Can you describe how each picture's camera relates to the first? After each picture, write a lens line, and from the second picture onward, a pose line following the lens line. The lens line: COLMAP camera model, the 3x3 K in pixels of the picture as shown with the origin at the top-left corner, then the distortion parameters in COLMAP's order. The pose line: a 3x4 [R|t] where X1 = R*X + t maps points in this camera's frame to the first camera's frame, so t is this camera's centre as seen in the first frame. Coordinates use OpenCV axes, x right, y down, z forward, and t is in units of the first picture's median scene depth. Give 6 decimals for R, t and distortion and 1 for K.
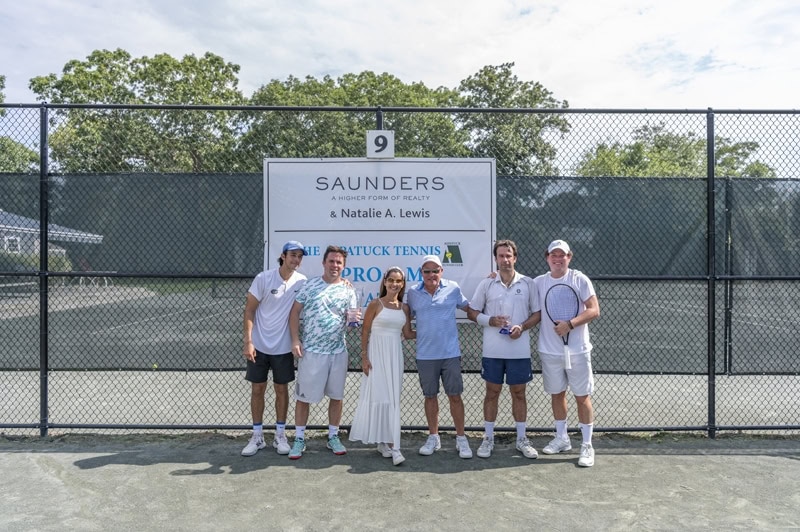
lens RADIAL K [[617.6, 0, 400.0], [0, 617.6, 266.0], [0, 0, 1]] dist [-0.002434, -0.006817]
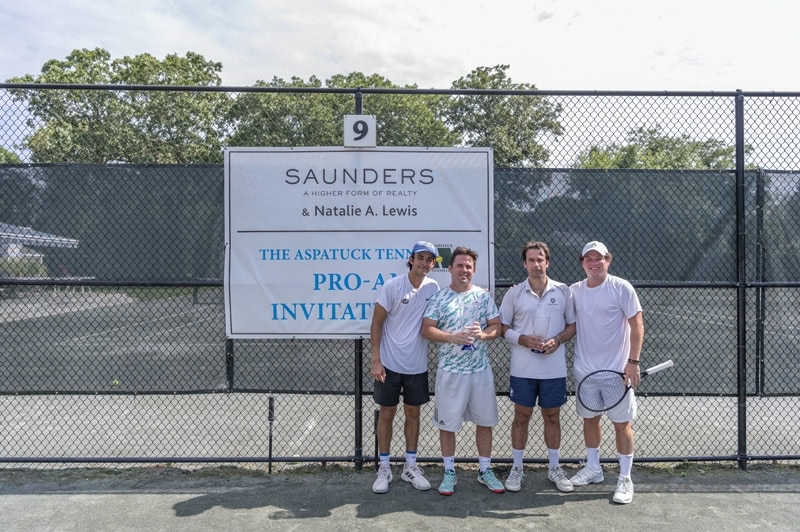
lens RADIAL K [[627.7, 0, 393.8], [0, 627.7, 267.1], [0, 0, 1]] dist [-0.004758, 0.006808]
pose [[0.999981, -0.001509, 0.005914, 0.009829], [0.001544, 0.999982, -0.005882, -0.001345], [-0.005905, 0.005891, 0.999965, 0.118689]]
